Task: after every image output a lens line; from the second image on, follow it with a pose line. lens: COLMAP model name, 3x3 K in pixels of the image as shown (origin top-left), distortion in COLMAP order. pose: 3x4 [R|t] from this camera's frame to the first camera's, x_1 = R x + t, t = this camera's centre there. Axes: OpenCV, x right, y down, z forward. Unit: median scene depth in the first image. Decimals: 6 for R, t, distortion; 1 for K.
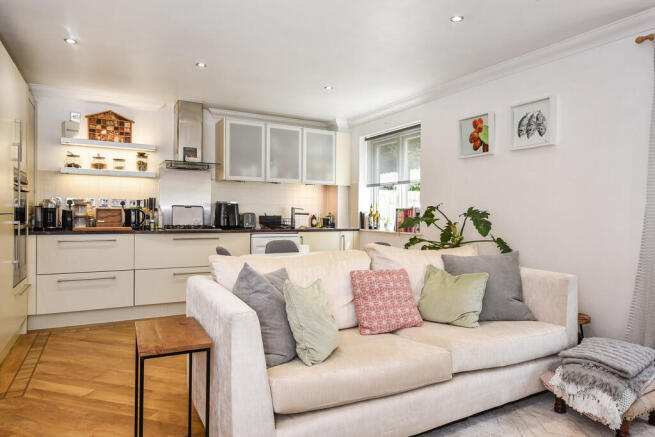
lens RADIAL K [[405.5, 0, 328.7], [0, 405.5, 217.7], [0, 0, 1]] dist [0.001231, 0.002128]
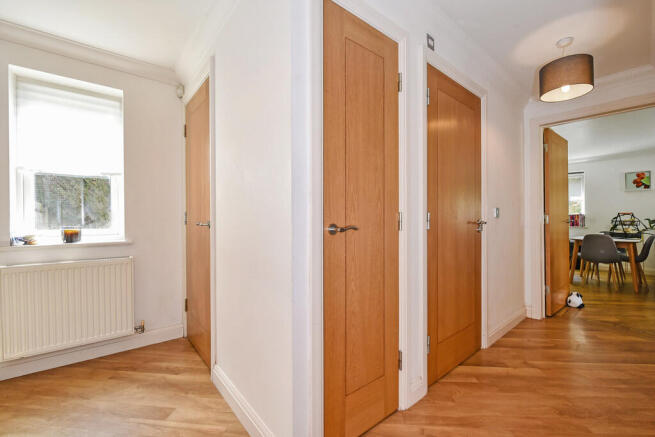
lens RADIAL K [[270.3, 0, 325.0], [0, 270.3, 213.8], [0, 0, 1]] dist [-0.004852, -0.001013]
pose [[0.983668, -0.013866, 0.179458, -1.295253], [0.016981, 0.999730, -0.015830, -0.027715], [-0.179190, 0.018619, 0.983638, -0.078089]]
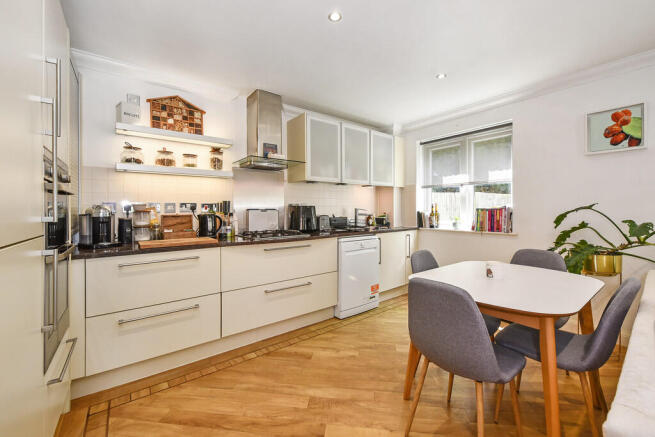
lens RADIAL K [[270.3, 0, 328.9], [0, 270.3, 210.1], [0, 0, 1]] dist [-0.004852, -0.001013]
pose [[0.989534, -0.017427, 0.143244, -0.318795], [0.018363, 0.999818, -0.005216, -0.023270], [-0.143127, 0.007791, 0.989674, 0.418053]]
